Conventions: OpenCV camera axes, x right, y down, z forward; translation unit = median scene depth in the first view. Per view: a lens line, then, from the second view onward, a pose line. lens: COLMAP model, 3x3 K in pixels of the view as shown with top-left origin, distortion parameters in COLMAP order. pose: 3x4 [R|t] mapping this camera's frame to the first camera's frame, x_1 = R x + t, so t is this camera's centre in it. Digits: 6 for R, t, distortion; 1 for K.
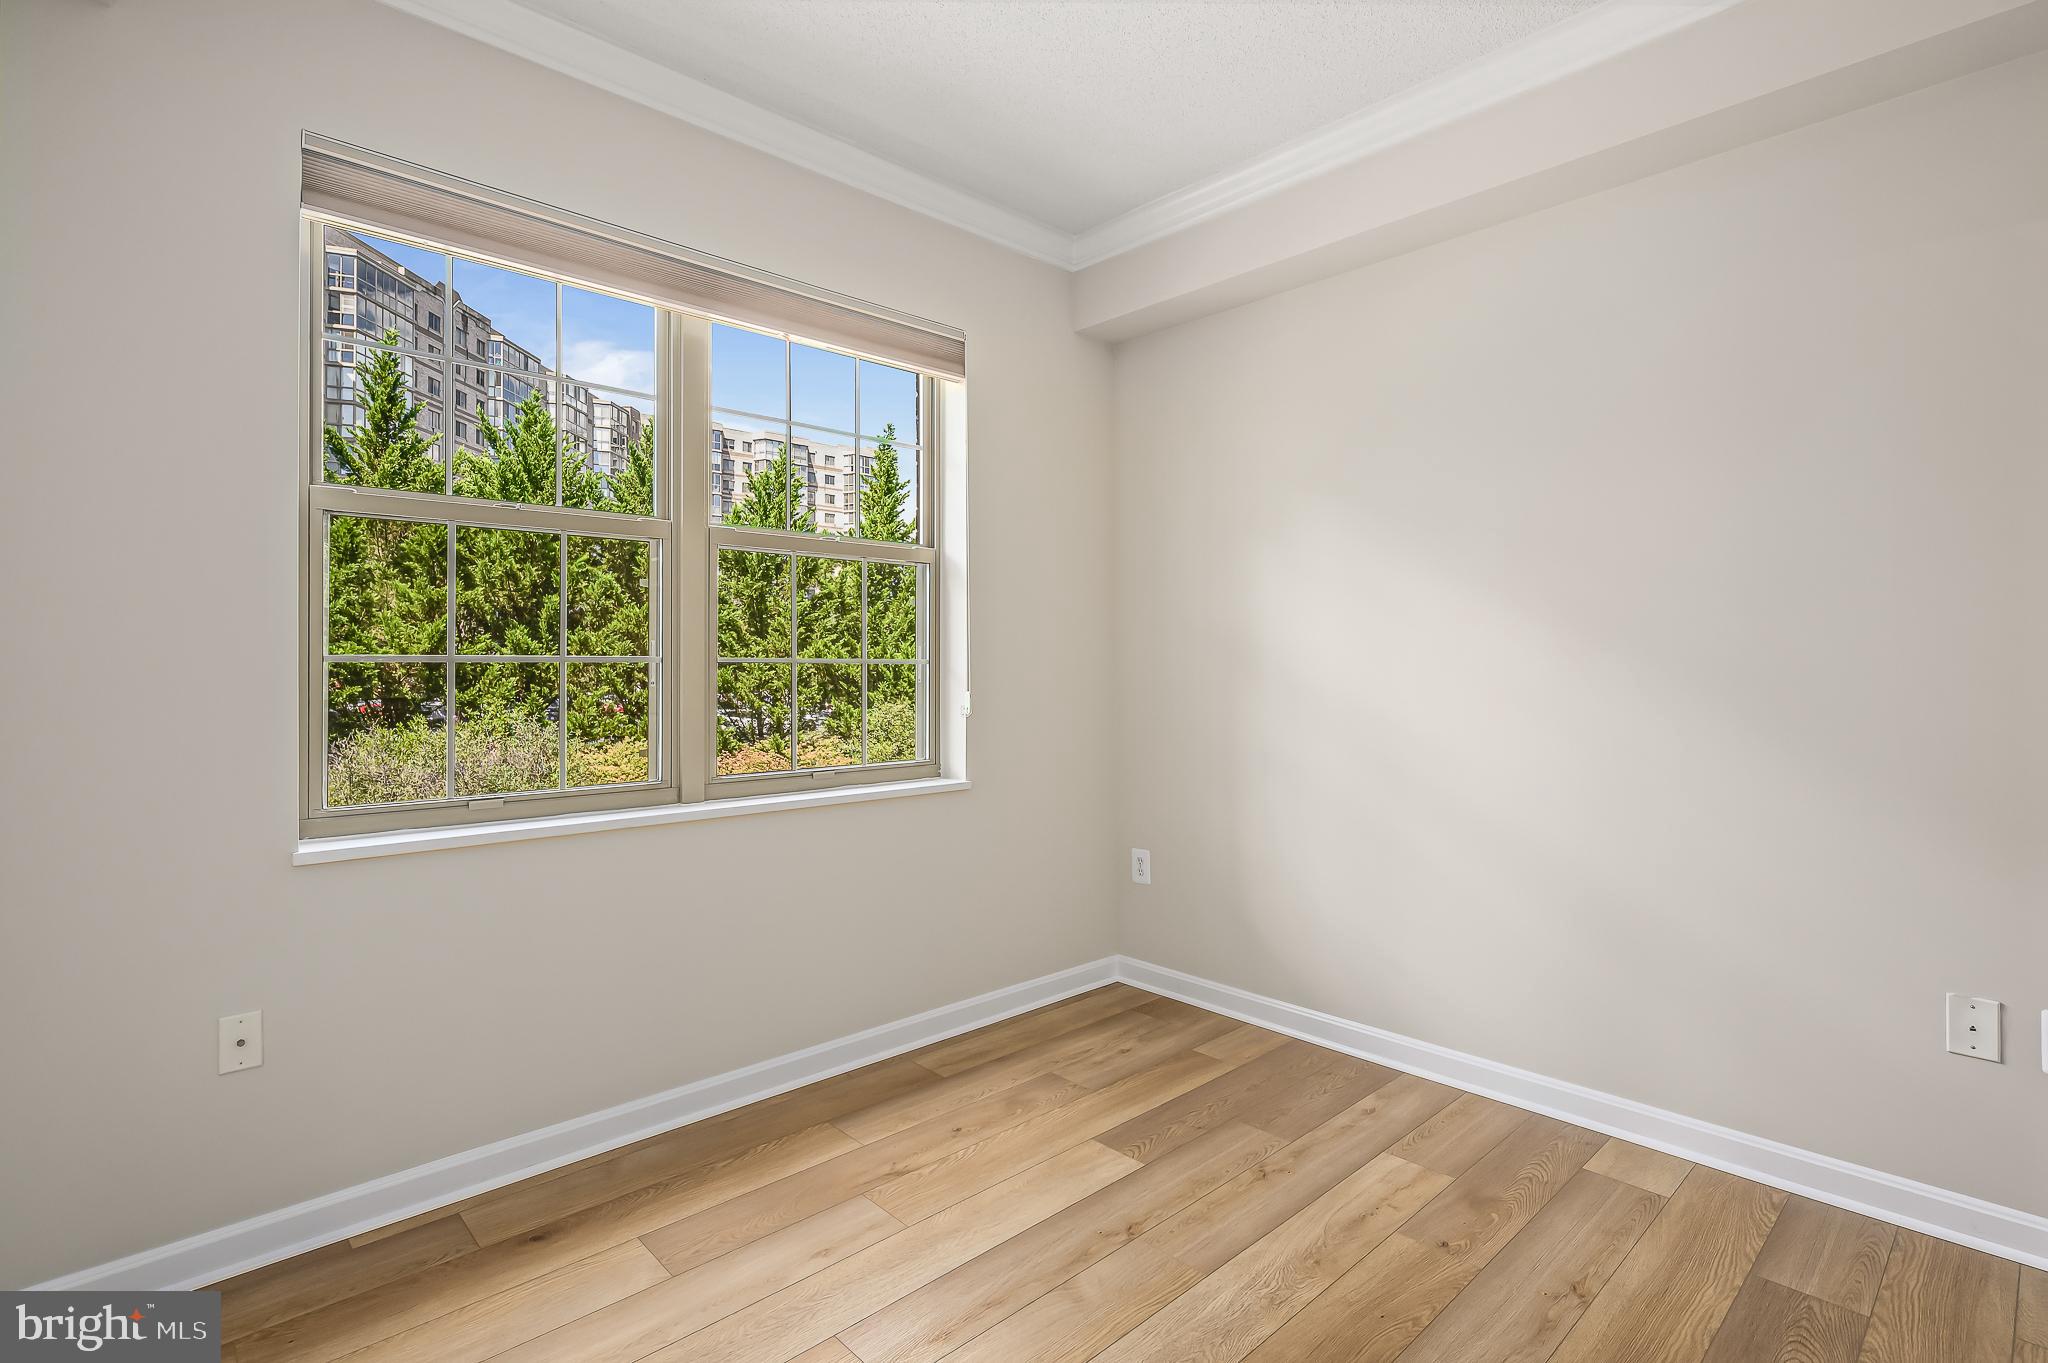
lens RADIAL K [[995.1, 0, 1022.3], [0, 995.1, 643.5], [0, 0, 1]] dist [0.006774, -0.003465]
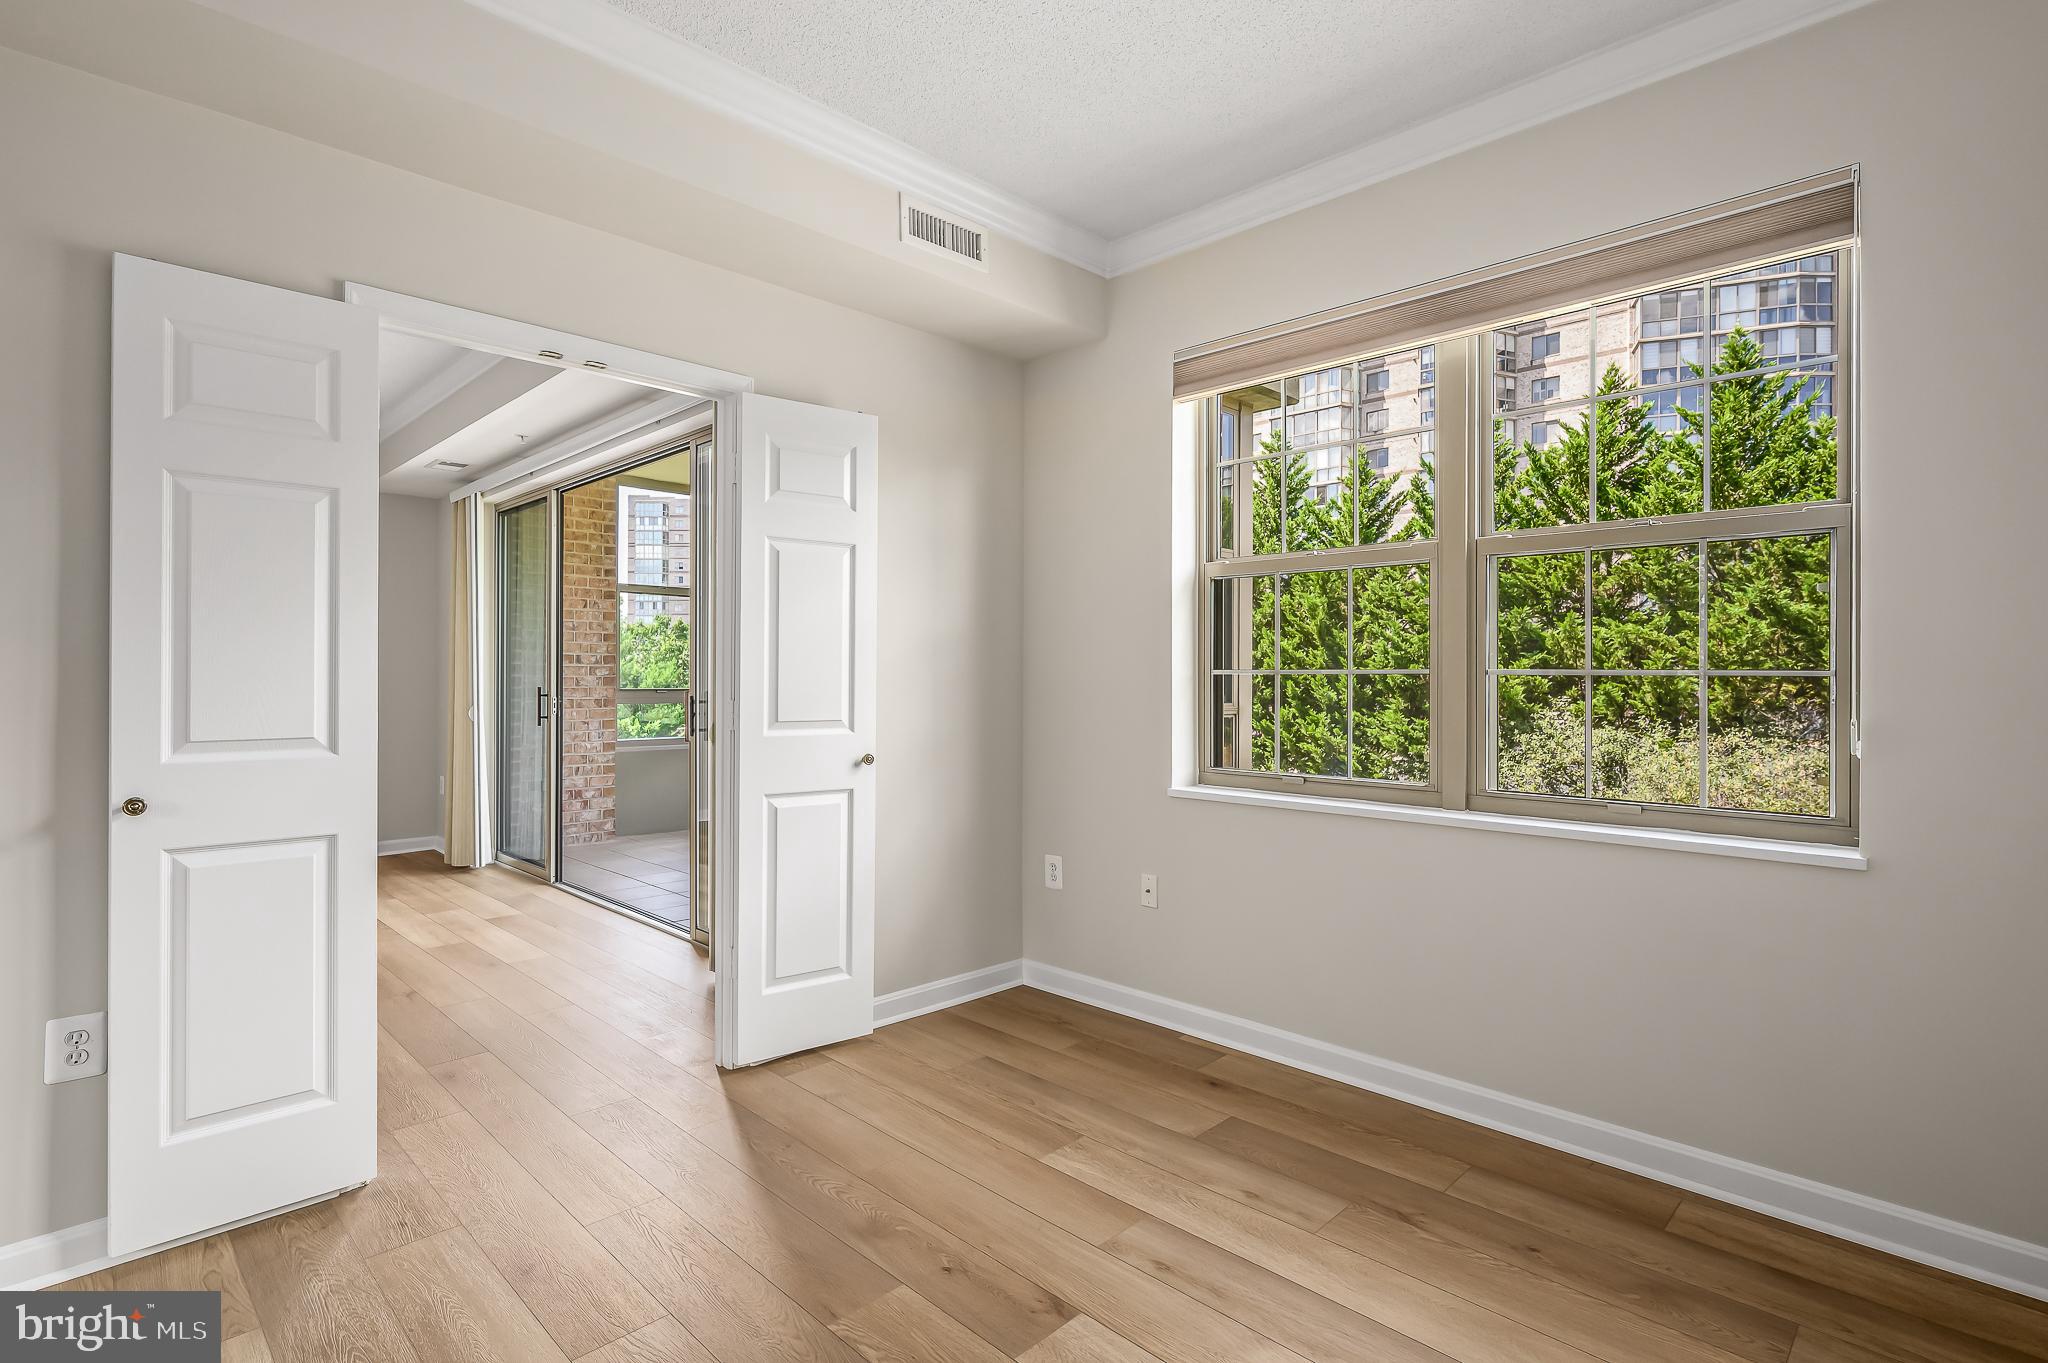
lens RADIAL K [[995.1, 0, 1039.3], [0, 995.1, 654.7], [0, 0, 1]] dist [0.006774, -0.003465]
pose [[0.041525, -0.017832, -0.998978, 0.809728], [0.020218, 0.999651, -0.017004, 0.008280], [0.998933, -0.019491, 0.041871, 0.624252]]
